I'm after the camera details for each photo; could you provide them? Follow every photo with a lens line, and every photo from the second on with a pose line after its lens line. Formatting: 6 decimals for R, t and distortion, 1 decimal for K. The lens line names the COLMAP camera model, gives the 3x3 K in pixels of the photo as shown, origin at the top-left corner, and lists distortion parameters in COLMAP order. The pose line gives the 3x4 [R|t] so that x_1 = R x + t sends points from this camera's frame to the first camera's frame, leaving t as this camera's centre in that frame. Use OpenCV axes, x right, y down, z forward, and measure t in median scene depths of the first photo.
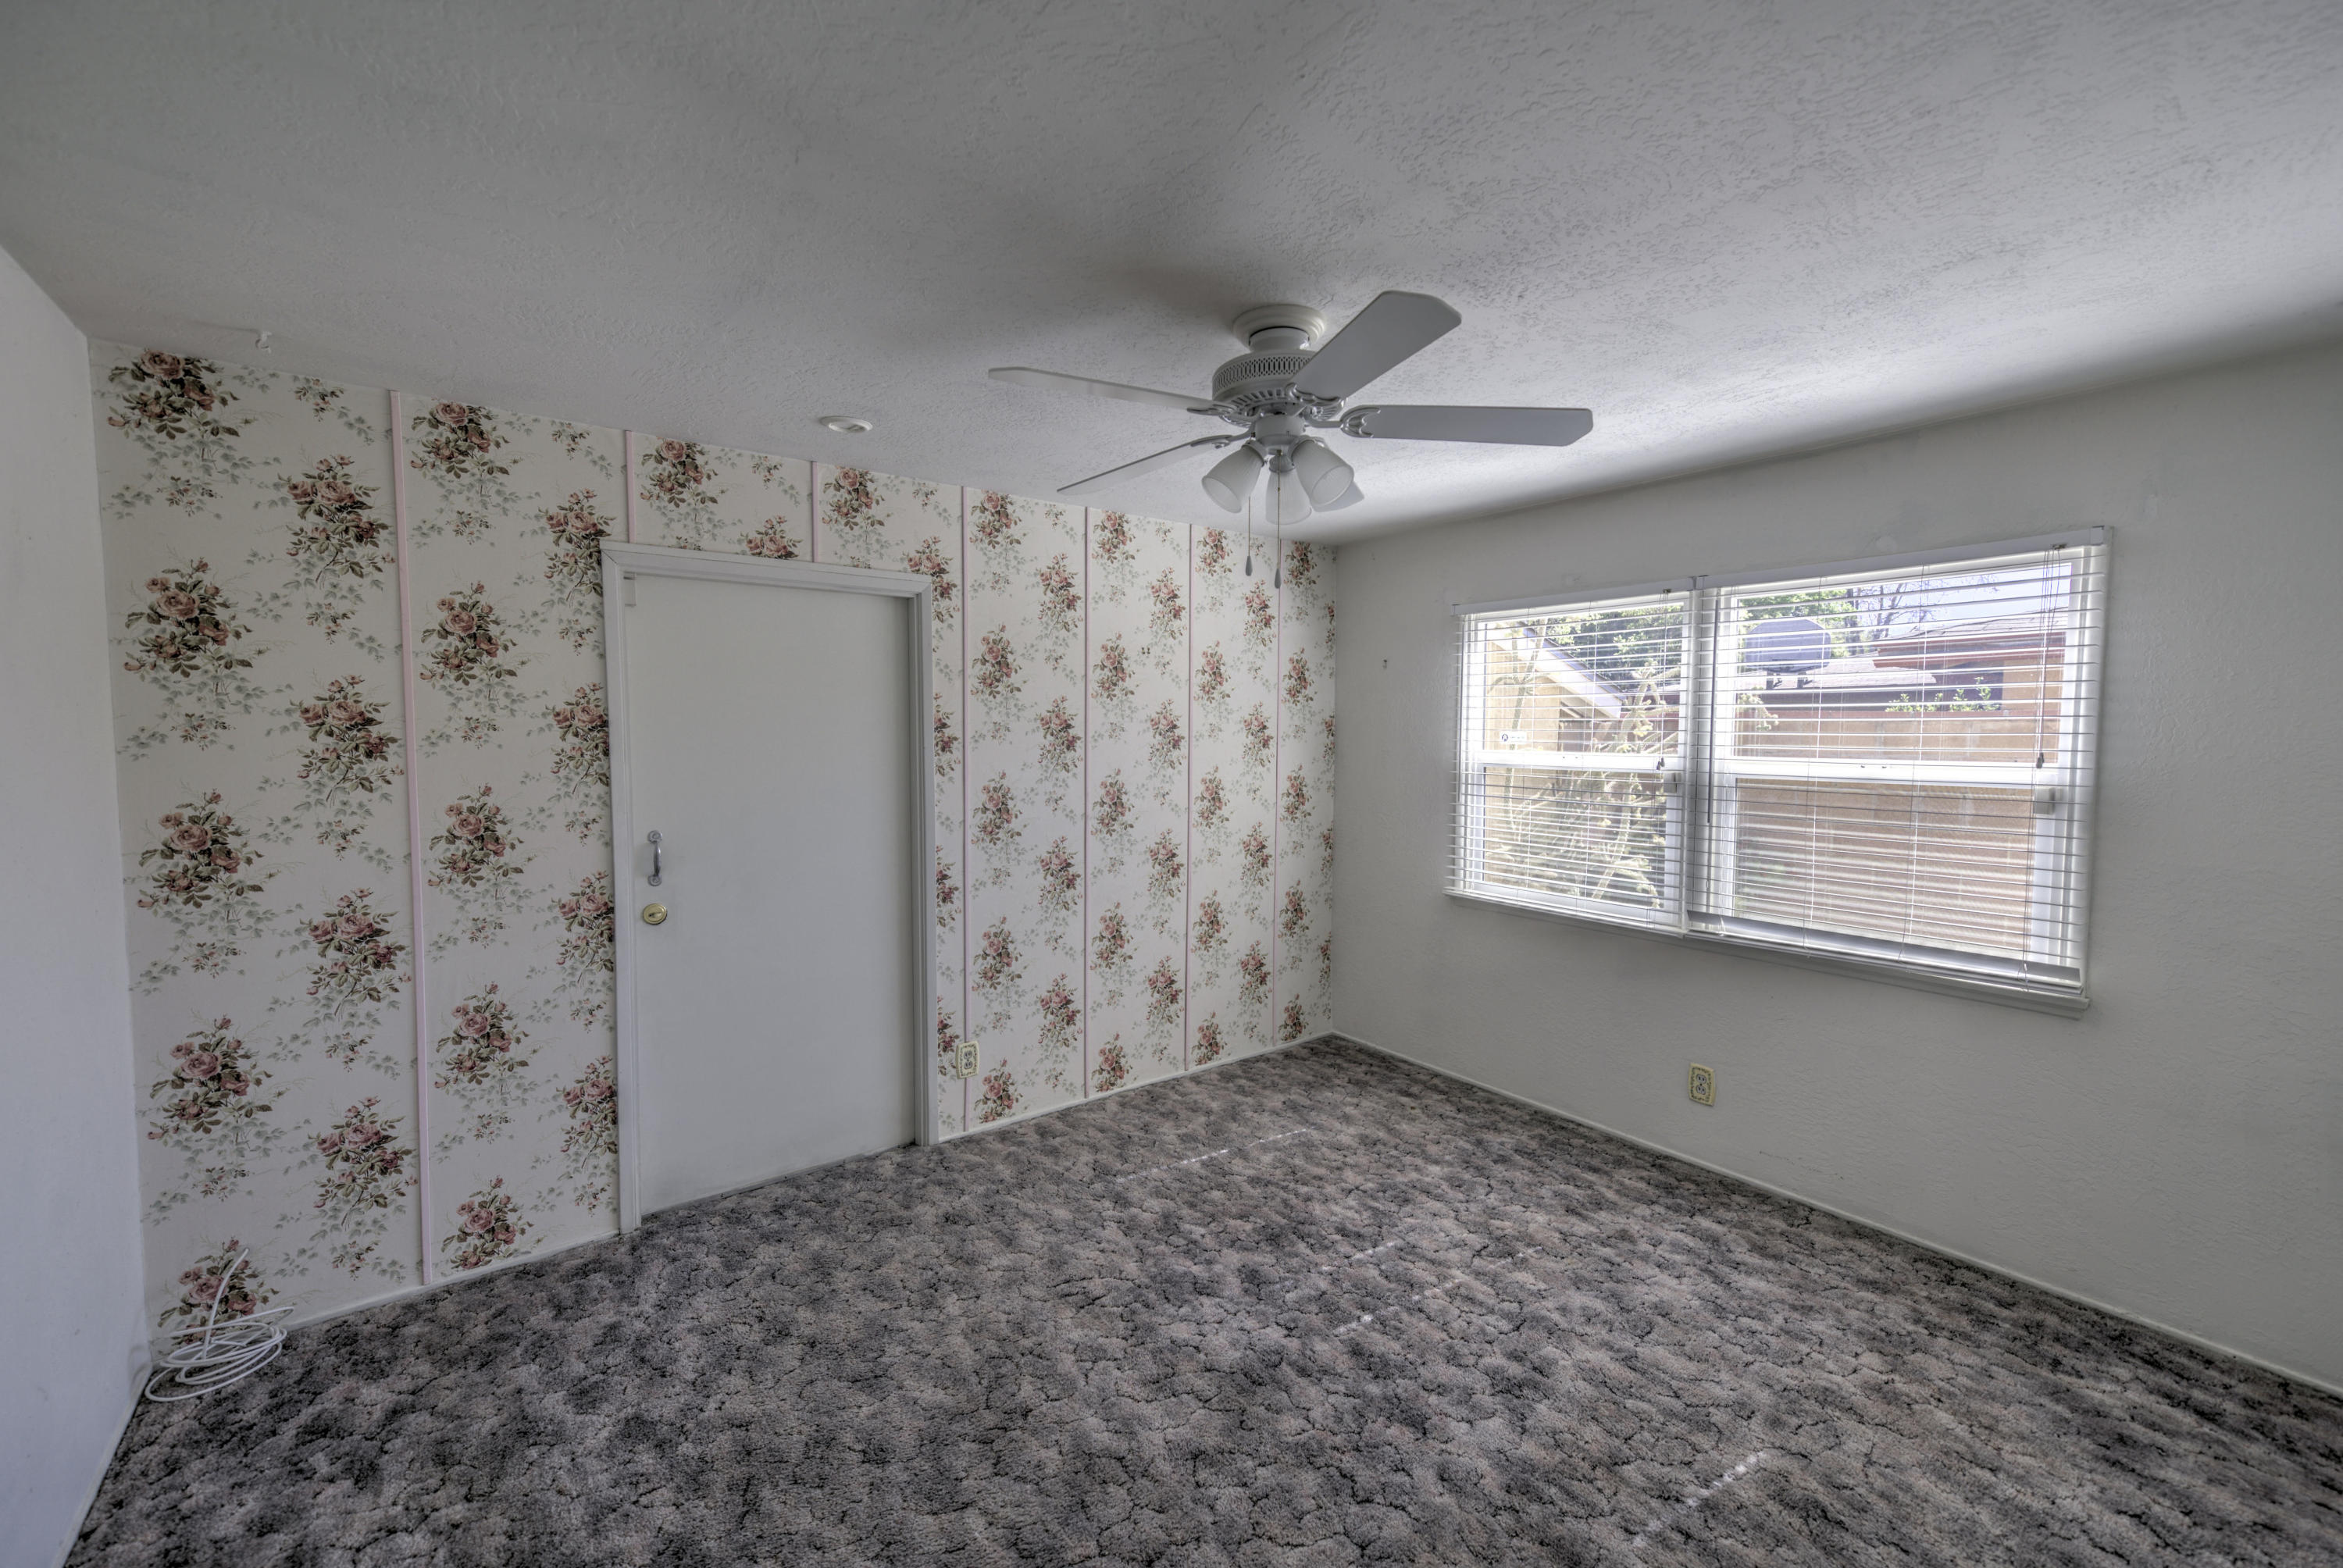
lens RADIAL K [[929.6, 0, 1161.4], [0, 929.6, 784.7], [0, 0, 1]] dist [0.016416, -0.000090]
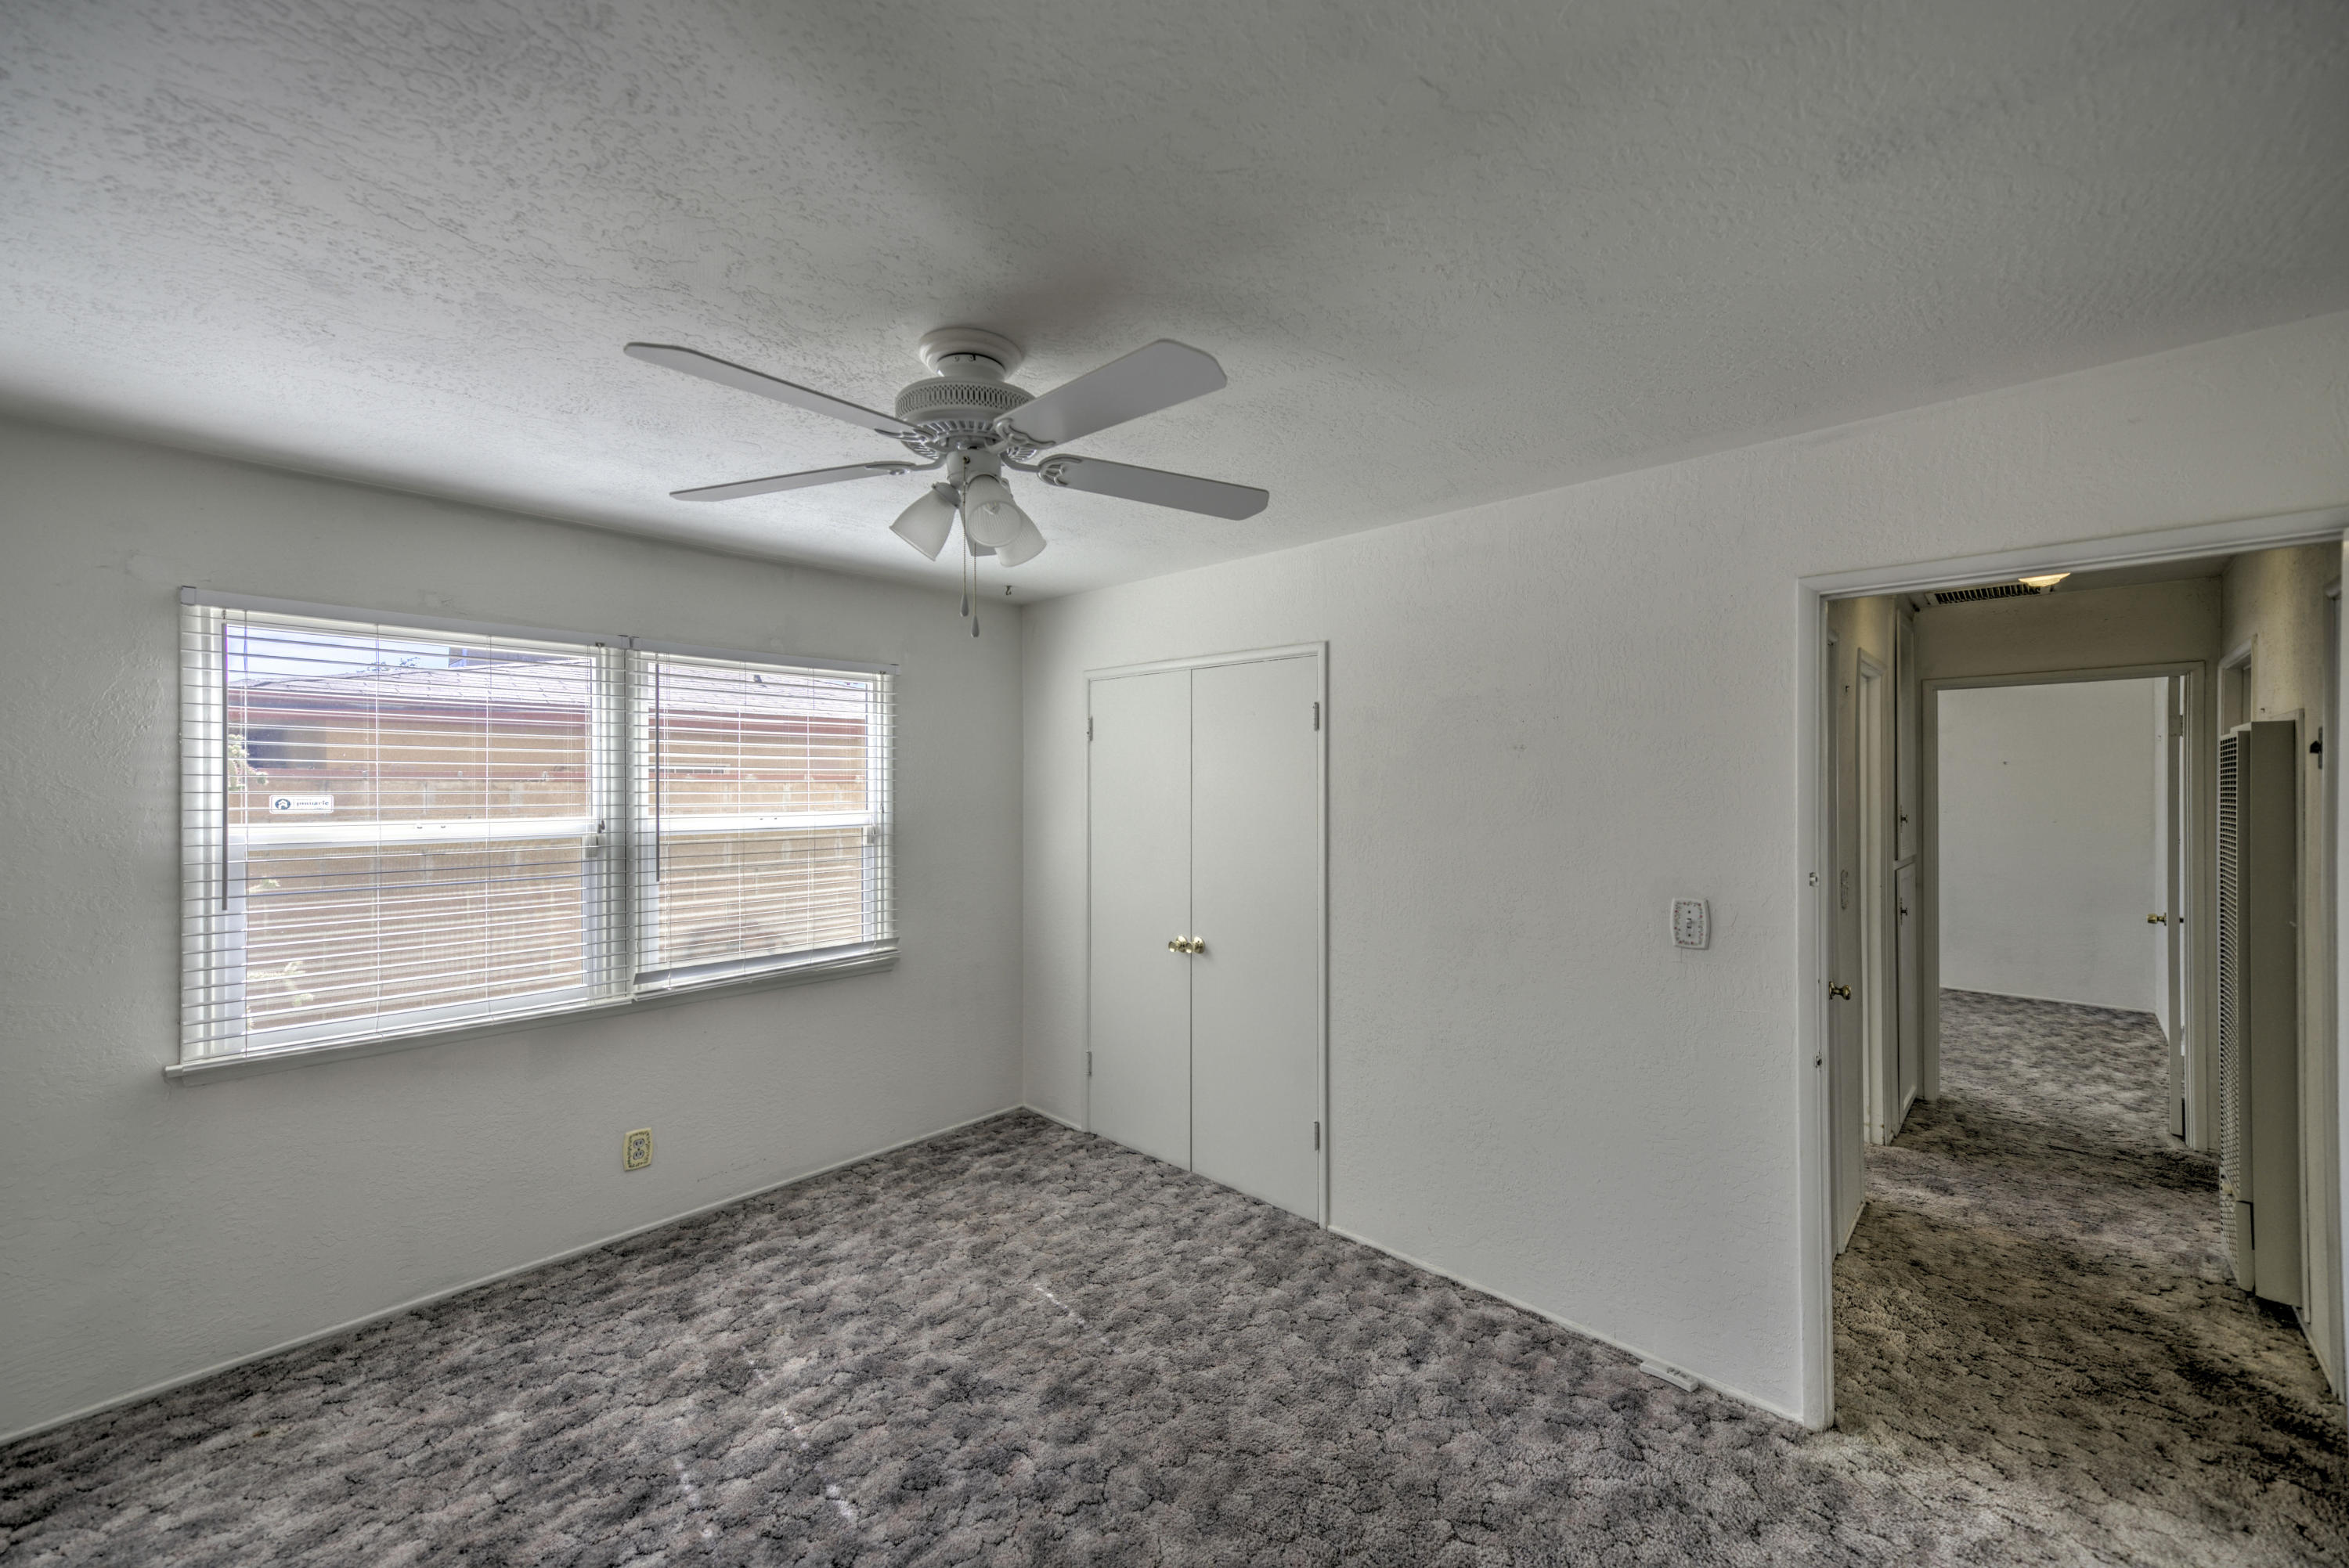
lens RADIAL K [[932.0, 0, 1164.3], [0, 932.0, 784.7], [0, 0, 1]] dist [0.016416, -0.000090]
pose [[-0.173735, -0.001258, 0.984792, -0.578062], [0.063039, 0.997934, 0.012396, -0.047000], [-0.982773, 0.064234, -0.173296, 0.707635]]
